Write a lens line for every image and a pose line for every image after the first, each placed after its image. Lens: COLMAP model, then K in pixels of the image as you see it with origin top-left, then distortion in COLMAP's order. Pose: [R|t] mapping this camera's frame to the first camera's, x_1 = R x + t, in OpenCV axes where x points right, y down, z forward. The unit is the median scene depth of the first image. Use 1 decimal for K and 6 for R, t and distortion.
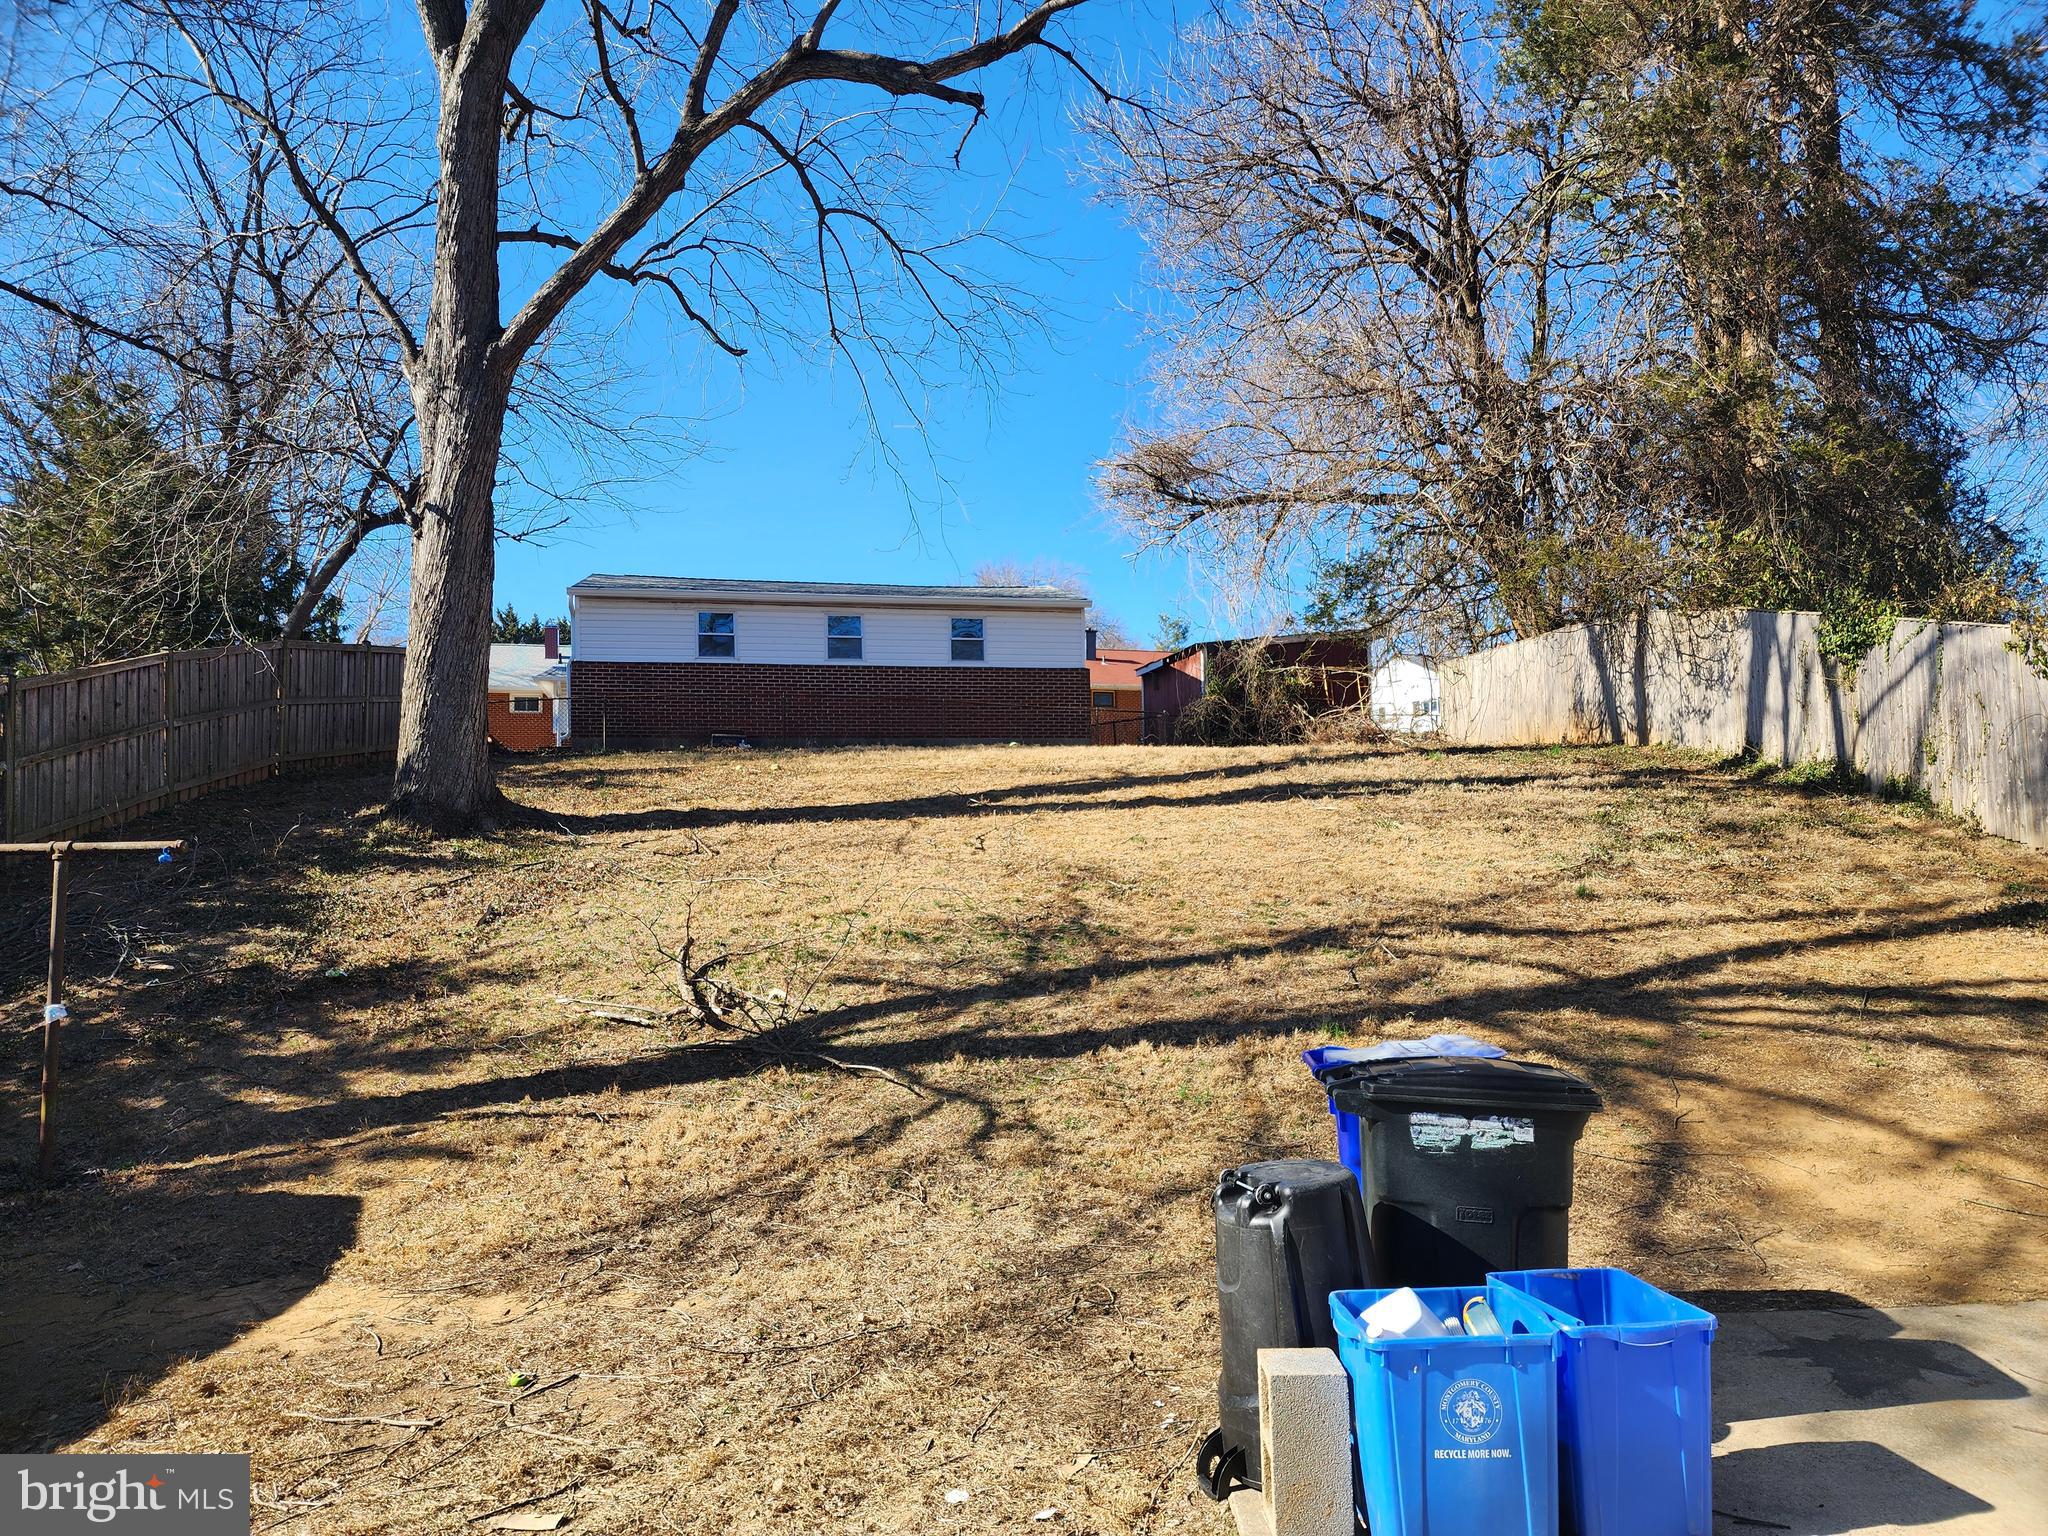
lens RADIAL K [[1373.3, 0, 1030.9], [0, 1373.3, 768.1], [0, 0, 1]] dist [0.083844, -0.074819]
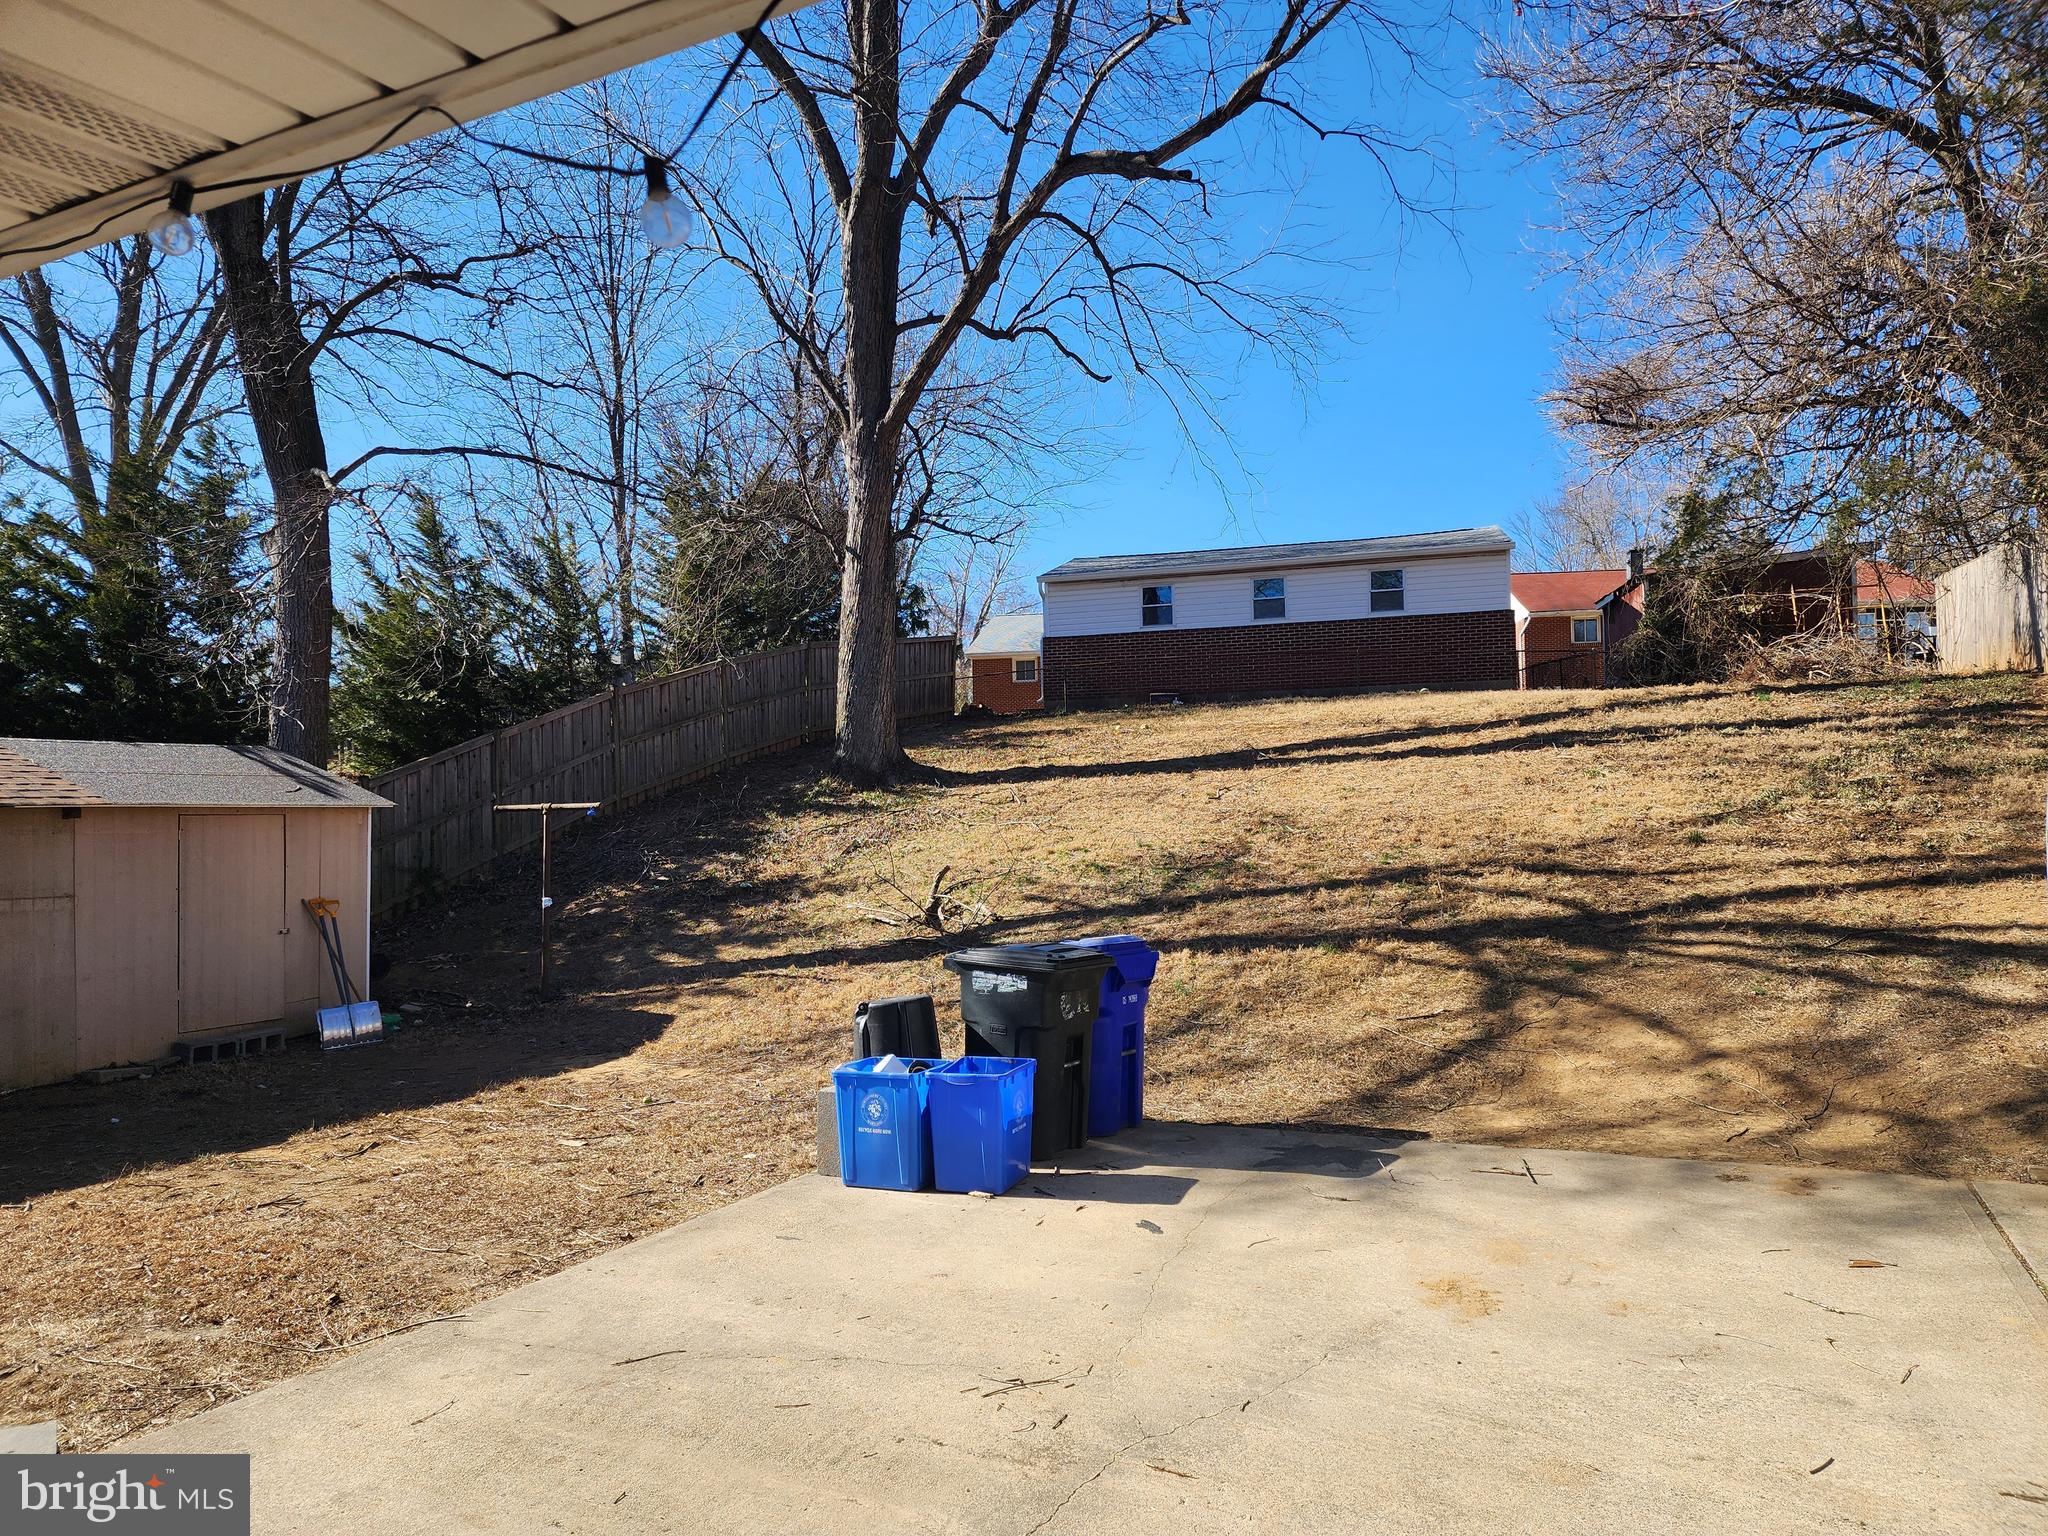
lens RADIAL K [[1373.3, 0, 1042.1], [0, 1373.3, 772.7], [0, 0, 1]] dist [0.083844, -0.074819]
pose [[0.900782, -0.013764, -0.434054, 0.339766], [0.036356, 0.998379, 0.043791, -0.020998], [0.432747, -0.055226, 0.899822, -0.150036]]
